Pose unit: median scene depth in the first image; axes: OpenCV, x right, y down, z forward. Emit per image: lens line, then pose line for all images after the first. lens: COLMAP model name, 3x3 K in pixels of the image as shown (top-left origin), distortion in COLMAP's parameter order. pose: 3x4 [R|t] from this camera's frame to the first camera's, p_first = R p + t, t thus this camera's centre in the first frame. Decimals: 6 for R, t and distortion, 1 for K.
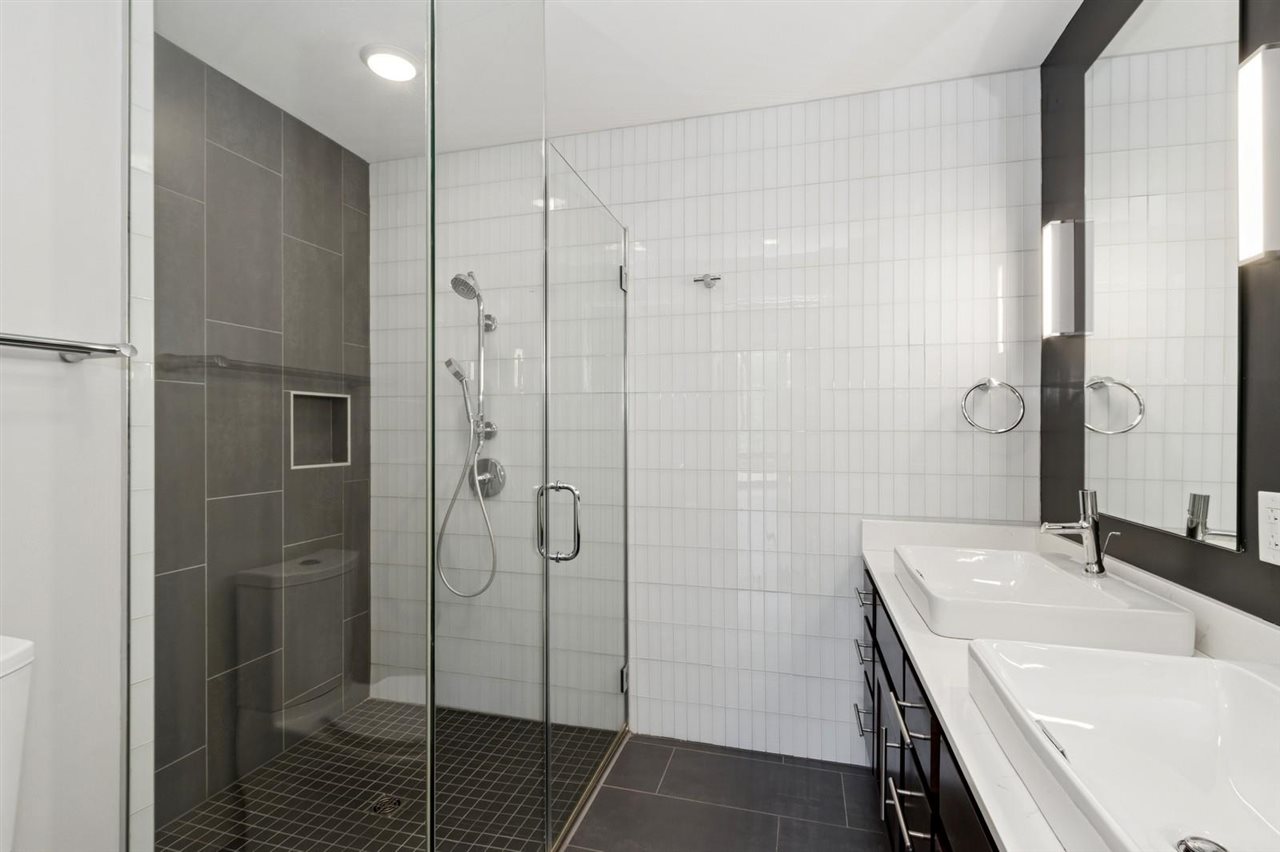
lens RADIAL K [[597.7, 0, 640.0], [0, 597.7, 426.0], [0, 0, 1]] dist [0.000918, -0.000275]
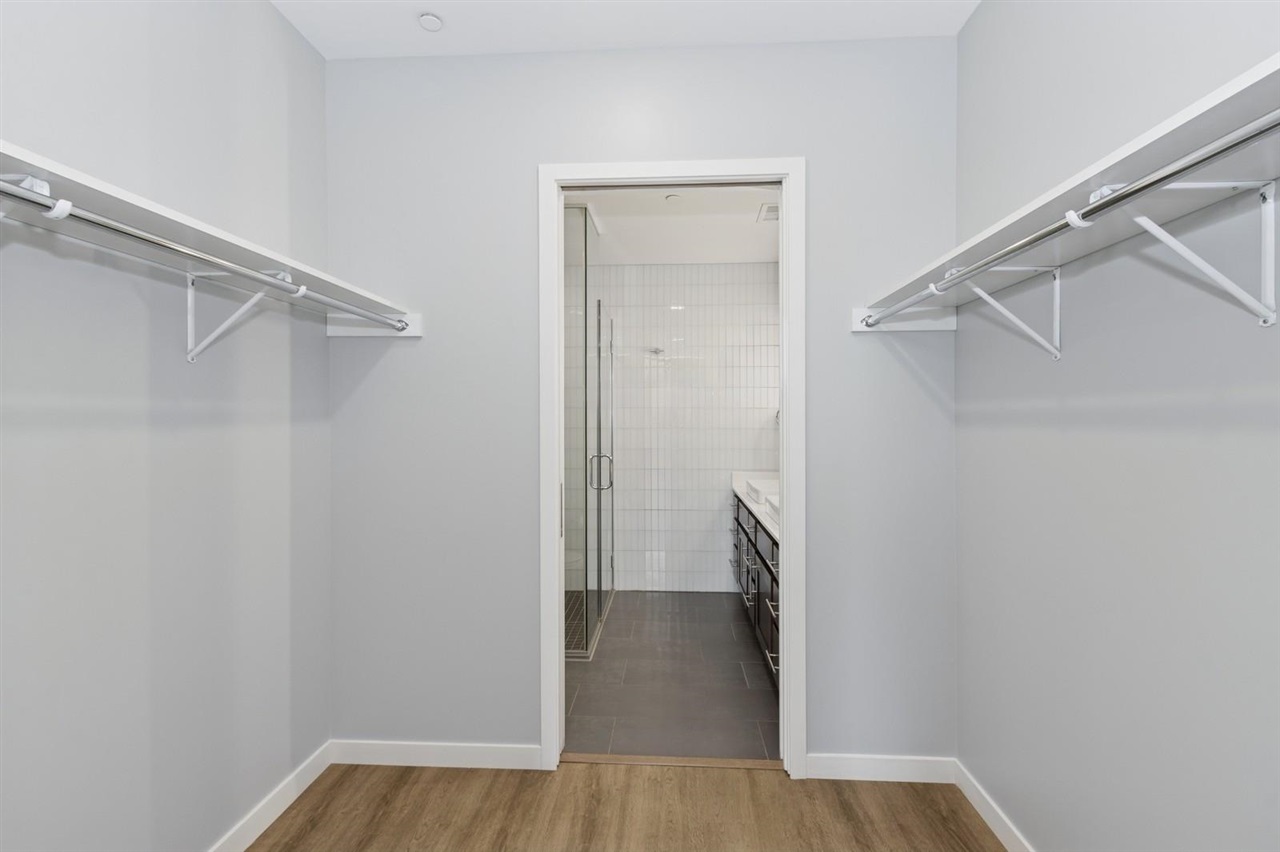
lens RADIAL K [[597.7, 0, 640.0], [0, 597.7, 426.0], [0, 0, 1]] dist [0.000918, -0.000275]
pose [[0.977269, -0.003748, 0.211969, -0.355006], [0.001033, 0.999916, 0.012919, -0.025667], [-0.212000, -0.012406, 0.977191, -0.888797]]
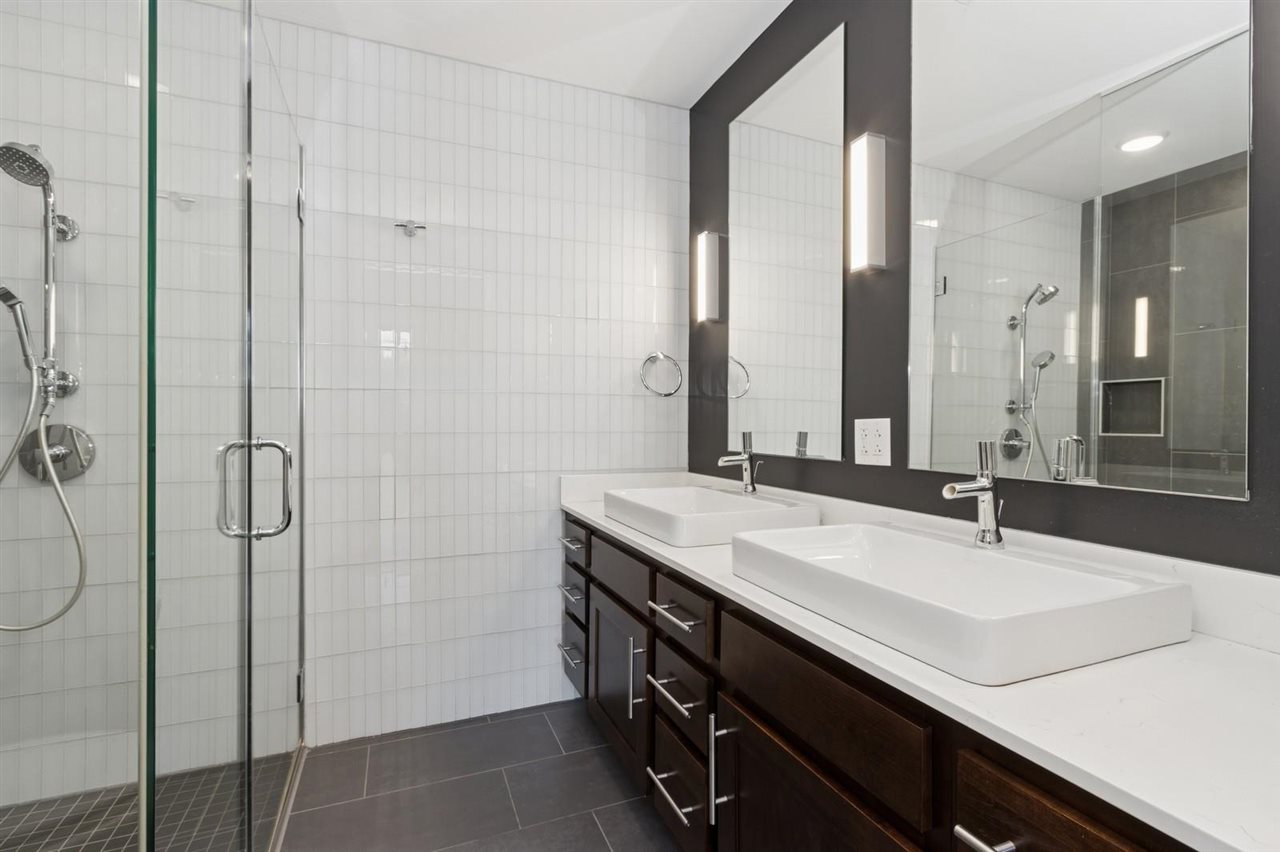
lens RADIAL K [[592.2, 0, 644.9], [0, 592.2, 418.9], [0, 0, 1]] dist [0.002040, 0.000874]
pose [[0.788611, 0.001419, 0.614891, -0.165263], [-0.003443, 0.999992, 0.002108, 0.049991], [-0.614883, -0.003779, 0.788609, 0.055145]]
